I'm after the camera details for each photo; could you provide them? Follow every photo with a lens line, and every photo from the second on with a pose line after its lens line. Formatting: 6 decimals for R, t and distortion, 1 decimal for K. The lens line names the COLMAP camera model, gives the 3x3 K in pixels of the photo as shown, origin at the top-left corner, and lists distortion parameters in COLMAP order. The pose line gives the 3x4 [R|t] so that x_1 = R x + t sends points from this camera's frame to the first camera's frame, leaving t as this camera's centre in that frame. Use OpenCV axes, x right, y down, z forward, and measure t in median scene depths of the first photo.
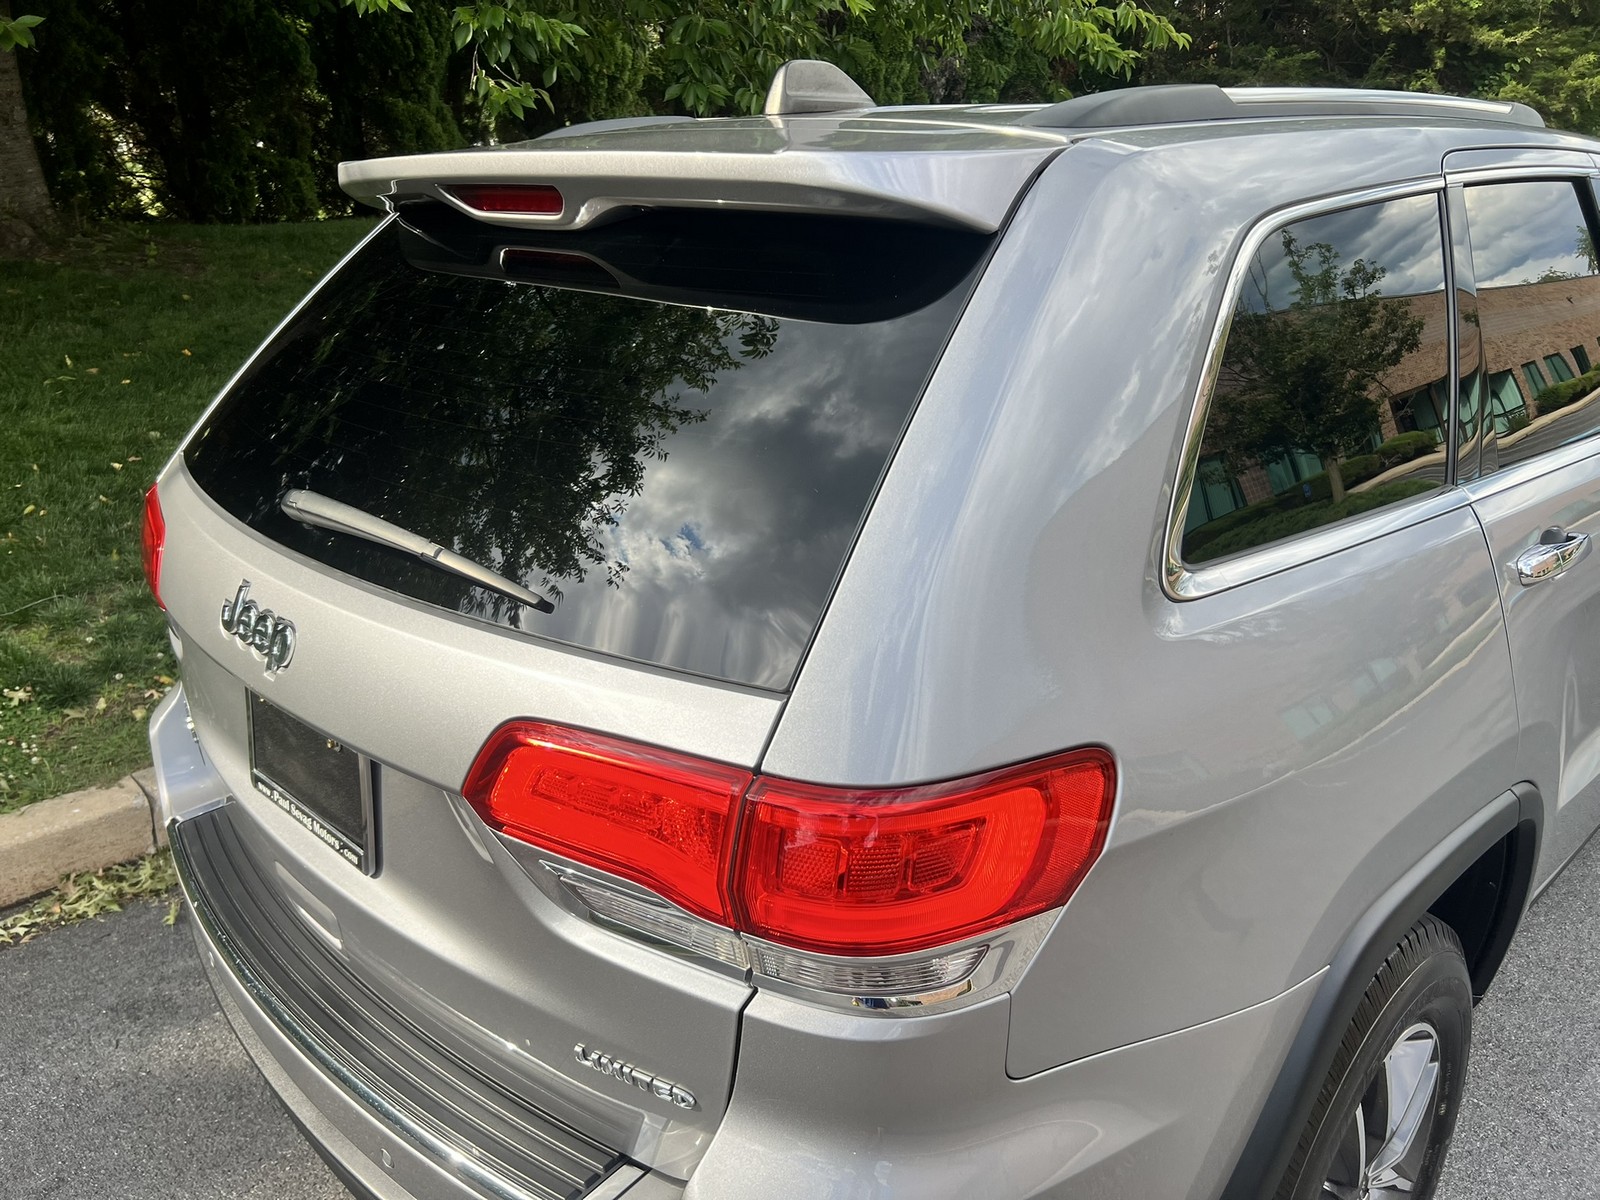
lens RADIAL K [[1272.6, 0, 825.3], [0, 1272.6, 651.7], [0, 0, 1]] dist [0.058233, -0.075925]
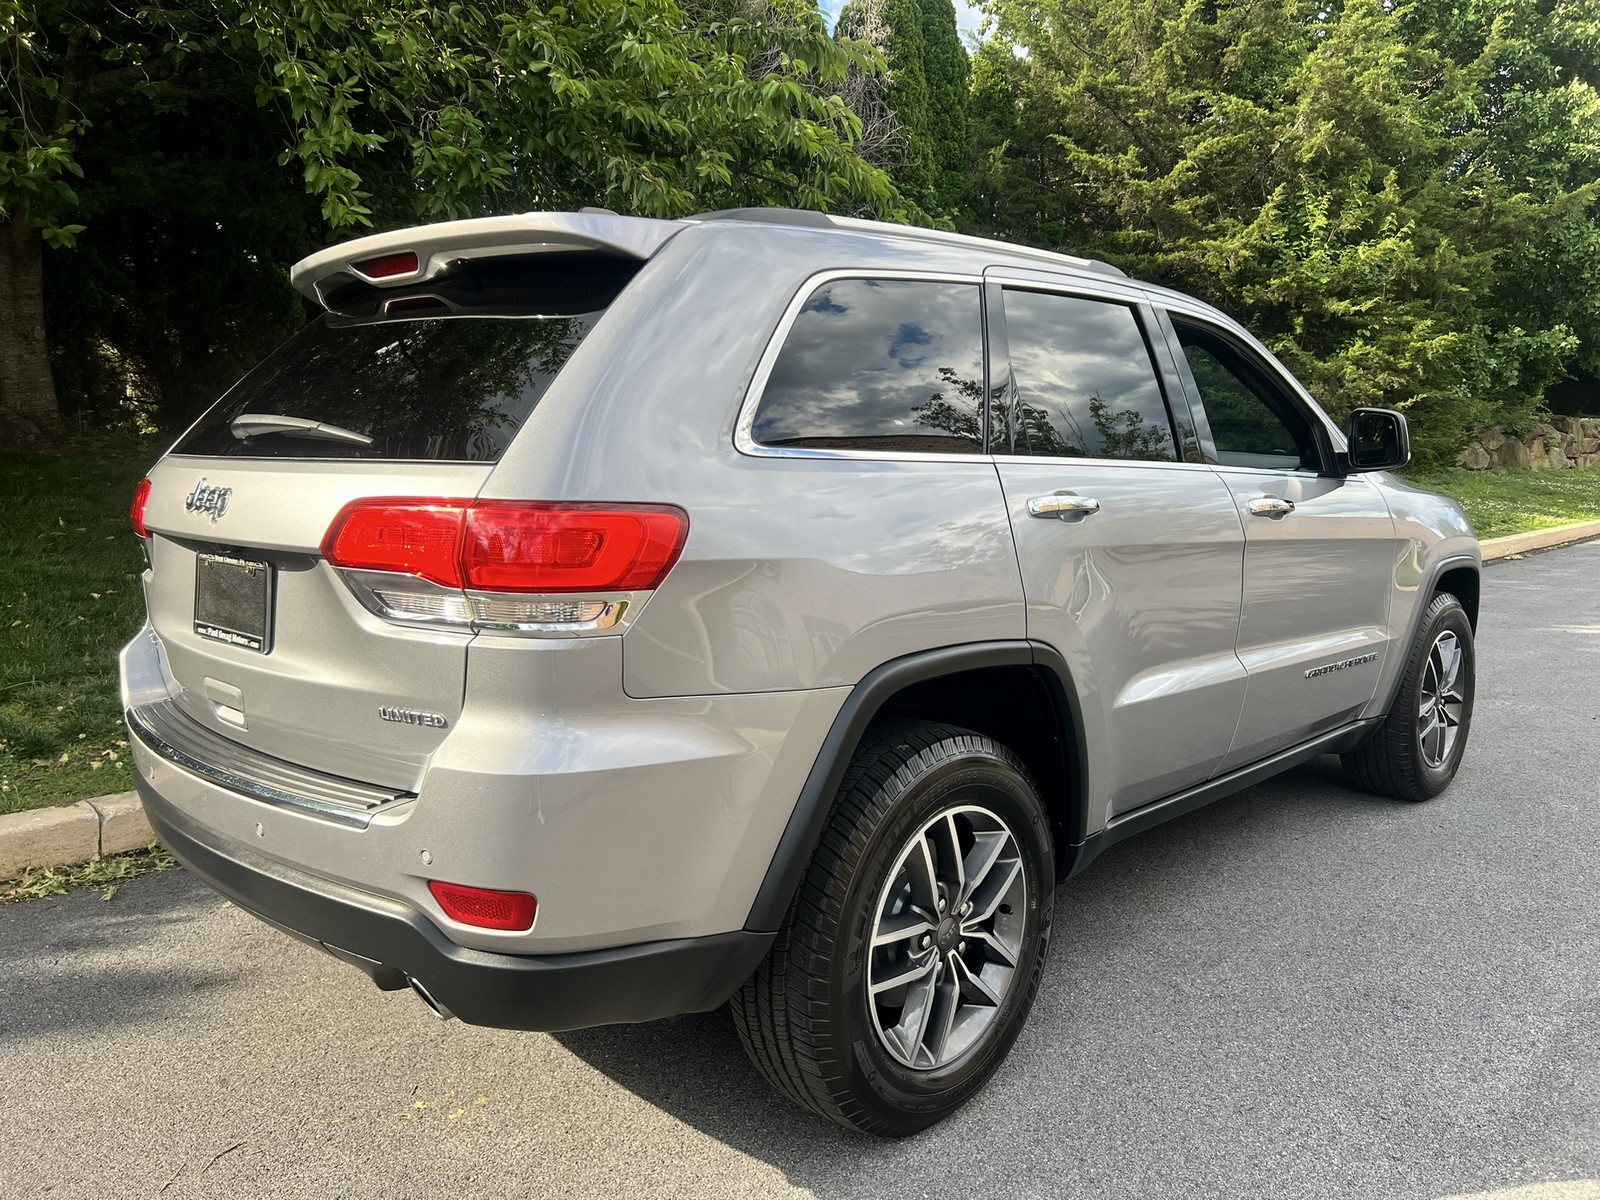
lens RADIAL K [[1224.3, 0, 808.5], [0, 1224.3, 594.7], [0, 0, 1]] dist [0.053782, -0.065635]
pose [[0.999483, 0.003786, 0.031939, 0.059975], [0.003149, 0.976755, -0.214336, 0.098569], [-0.032008, 0.214326, 0.976238, -0.117608]]
